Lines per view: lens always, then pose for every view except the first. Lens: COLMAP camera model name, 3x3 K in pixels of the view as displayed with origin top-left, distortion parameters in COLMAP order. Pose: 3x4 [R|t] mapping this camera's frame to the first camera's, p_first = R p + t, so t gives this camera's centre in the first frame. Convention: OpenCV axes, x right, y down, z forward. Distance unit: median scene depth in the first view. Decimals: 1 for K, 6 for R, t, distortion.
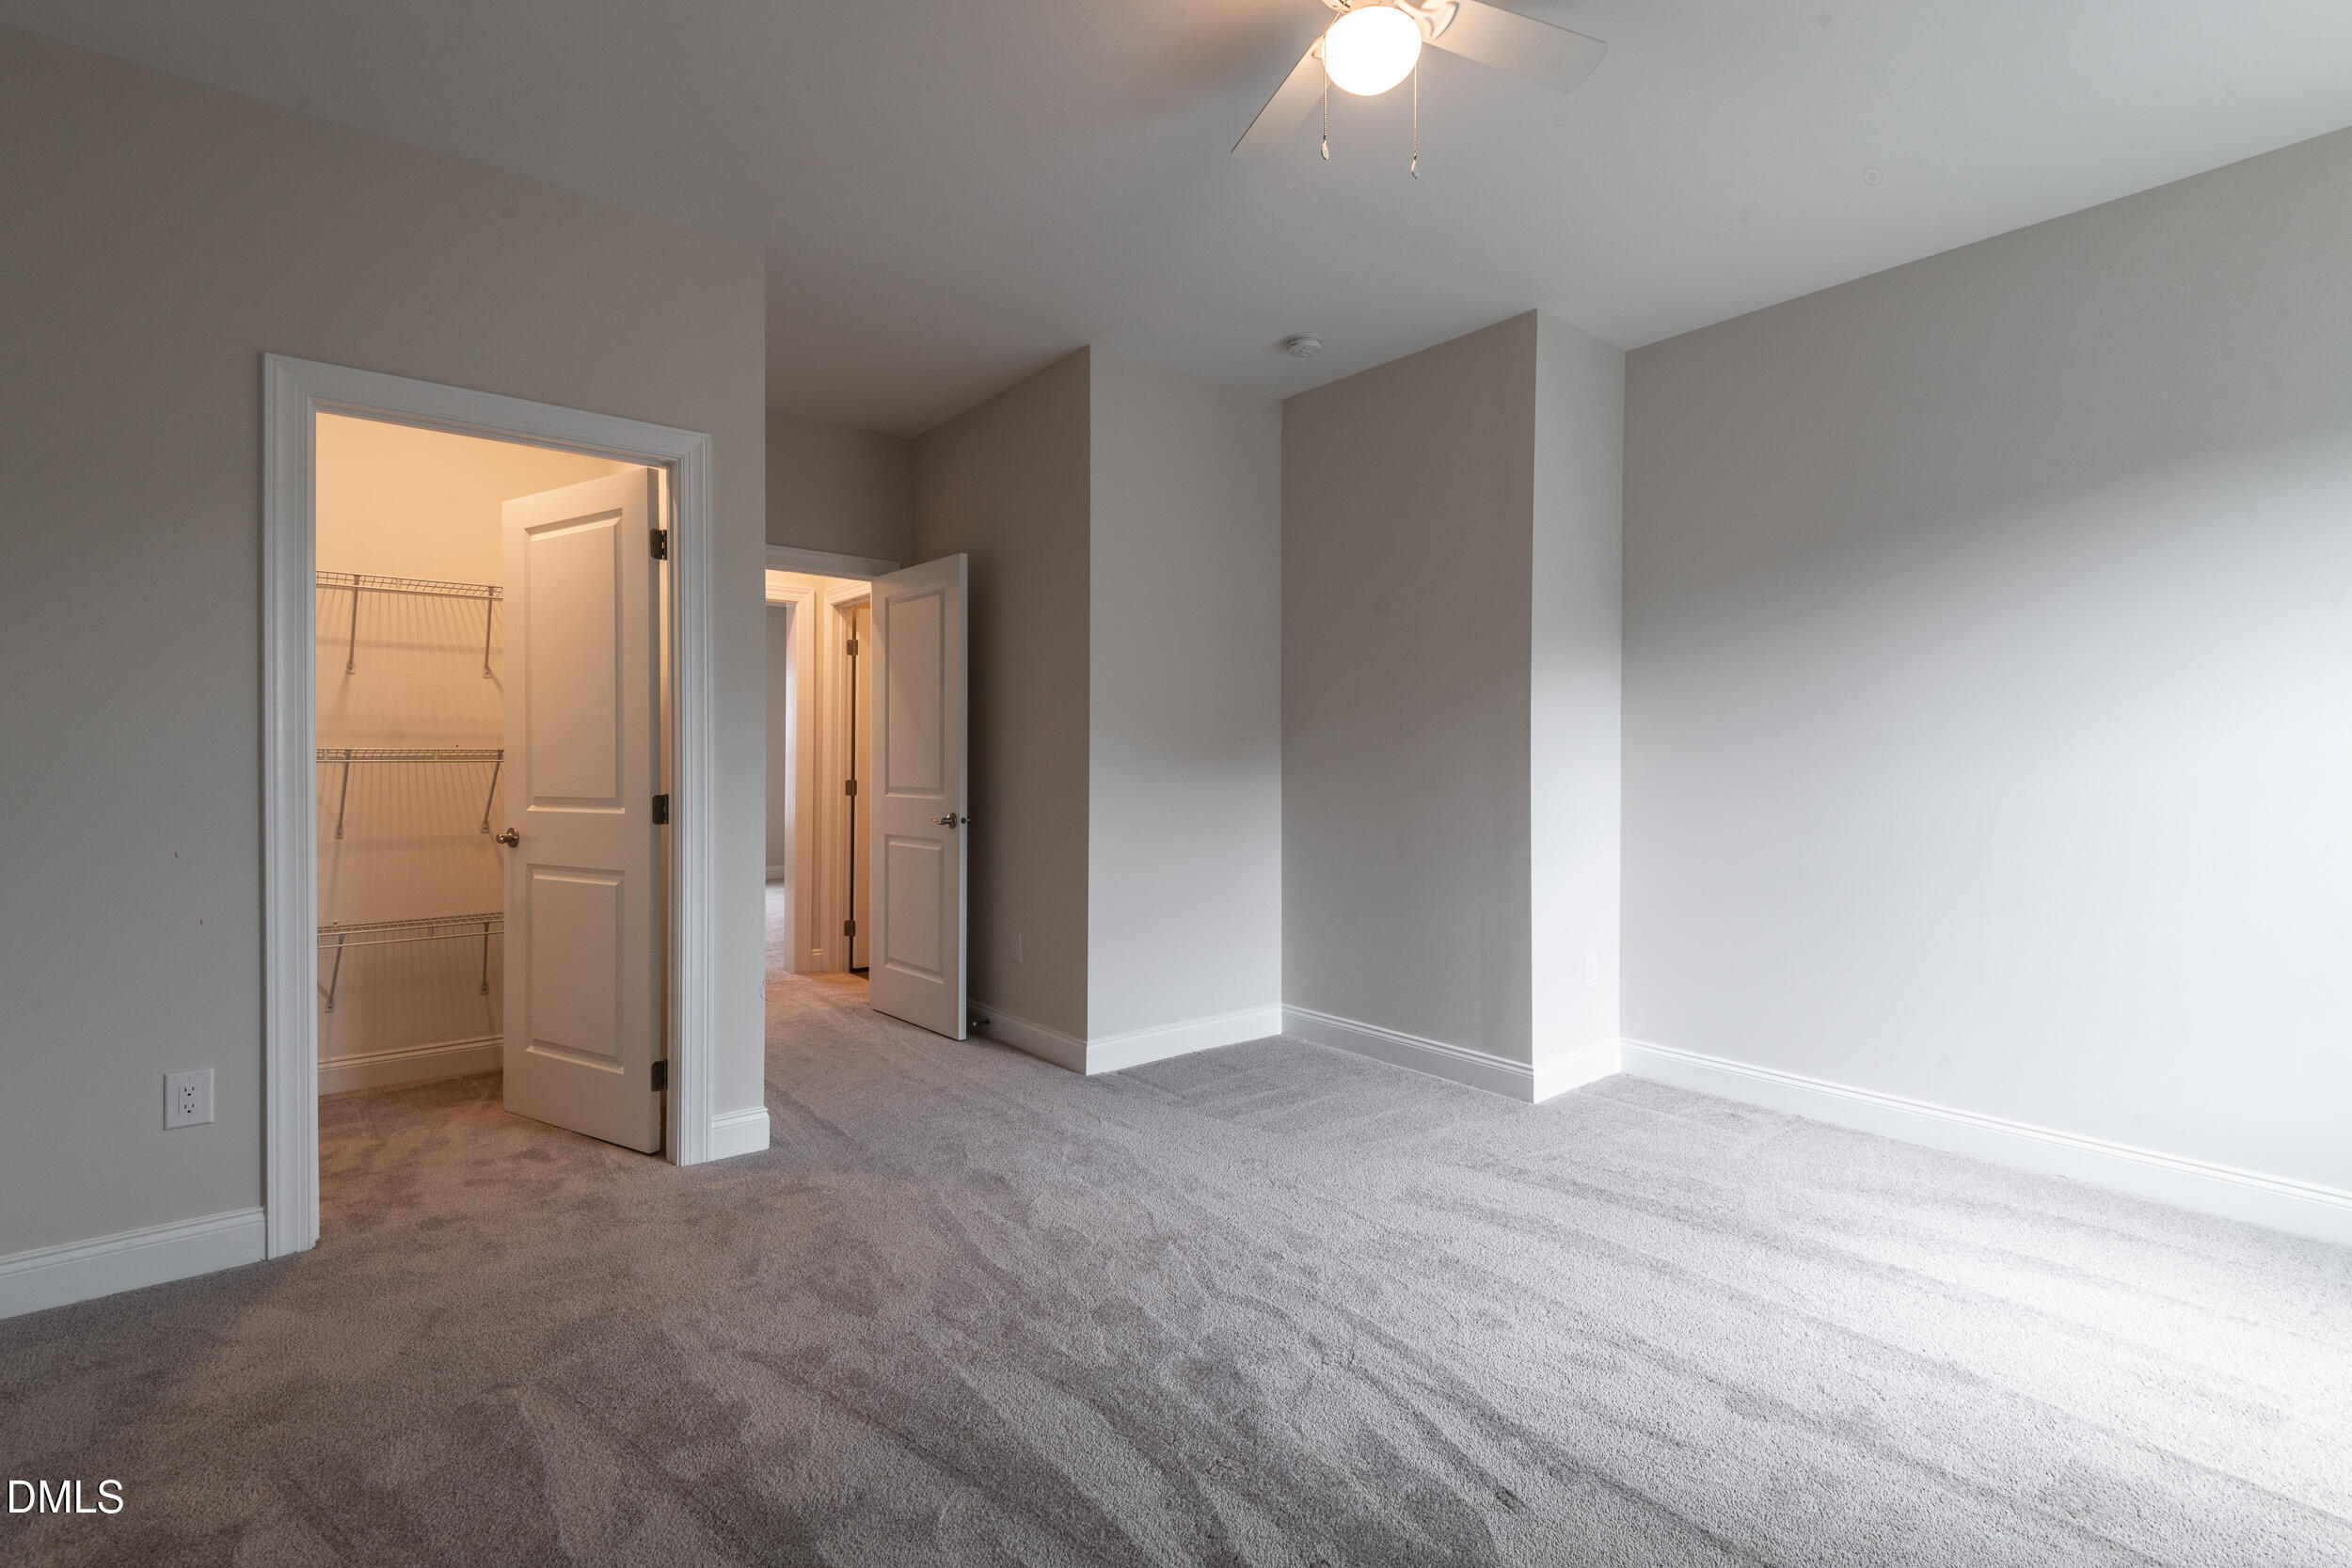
lens RADIAL K [[1077.1, 0, 1182.9], [0, 1077.1, 776.7], [0, 0, 1]] dist [0.028847, -0.021854]
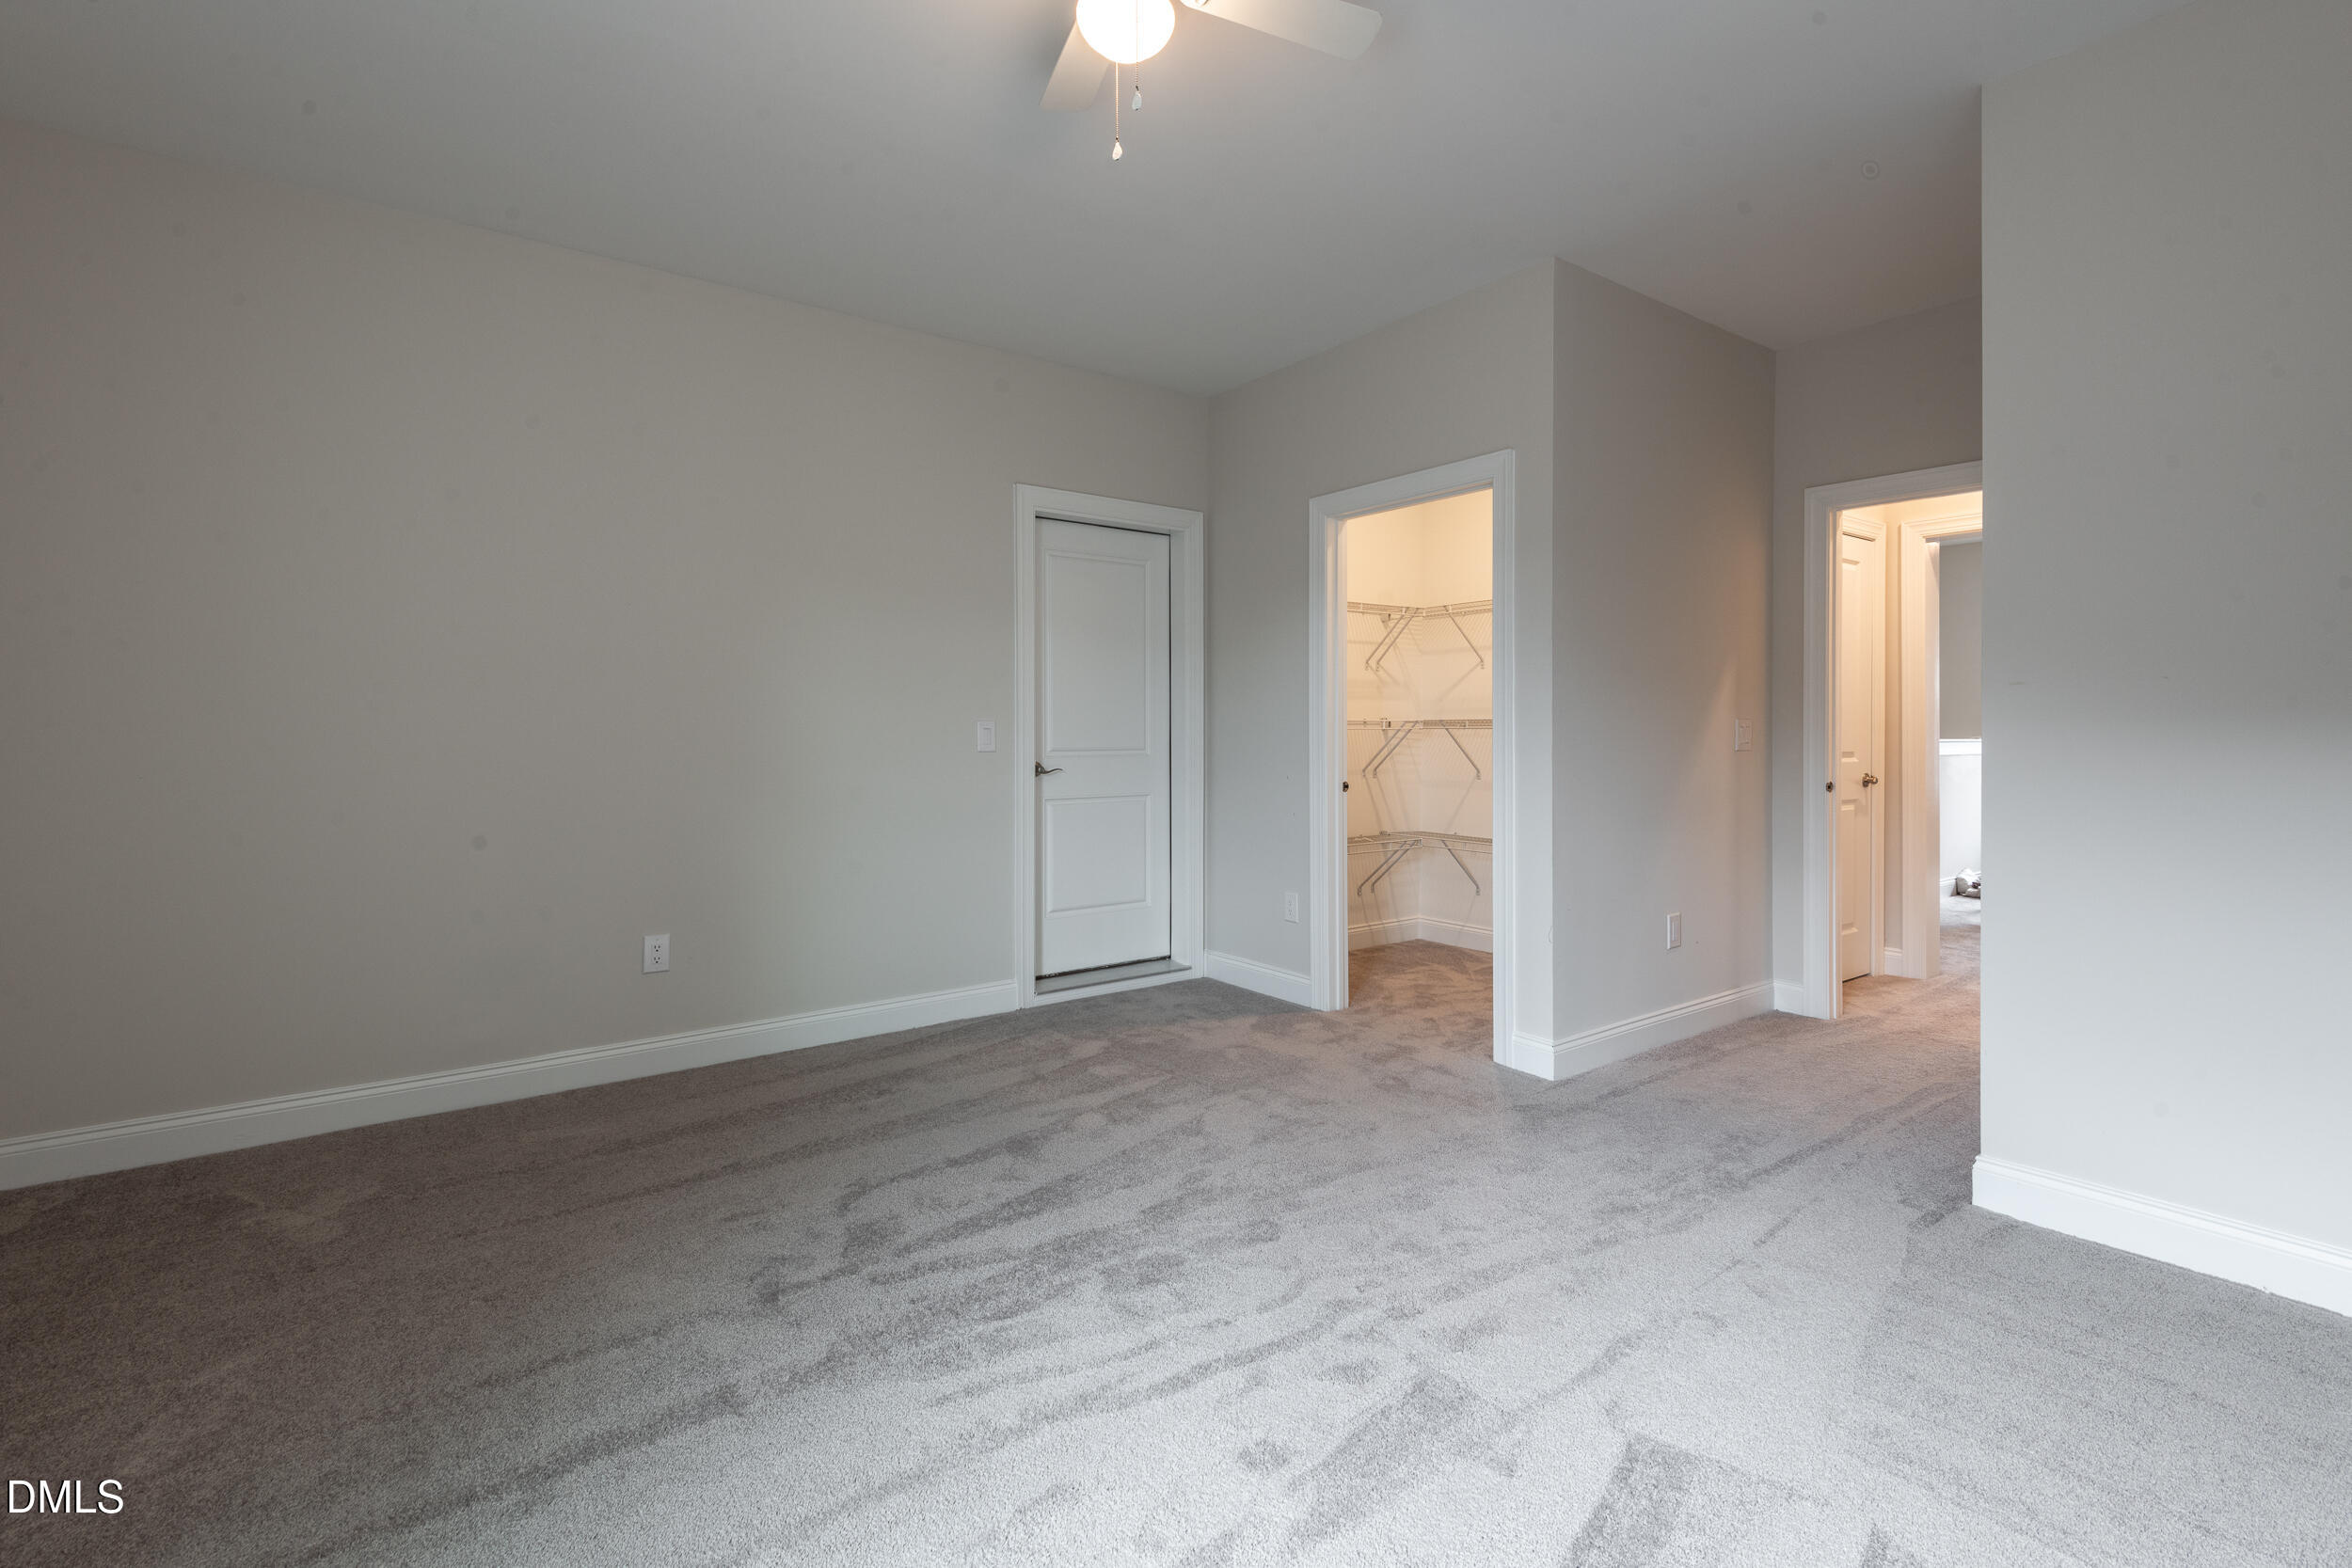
lens RADIAL K [[1075.4, 0, 1177.0], [0, 1075.4, 752.2], [0, 0, 1]] dist [-0.000659, -0.000562]
pose [[-0.058399, 0.005586, -0.998278, 0.900943], [-0.016787, 0.999837, 0.006577, 0.014636], [0.998152, 0.017143, -0.058295, 0.866623]]
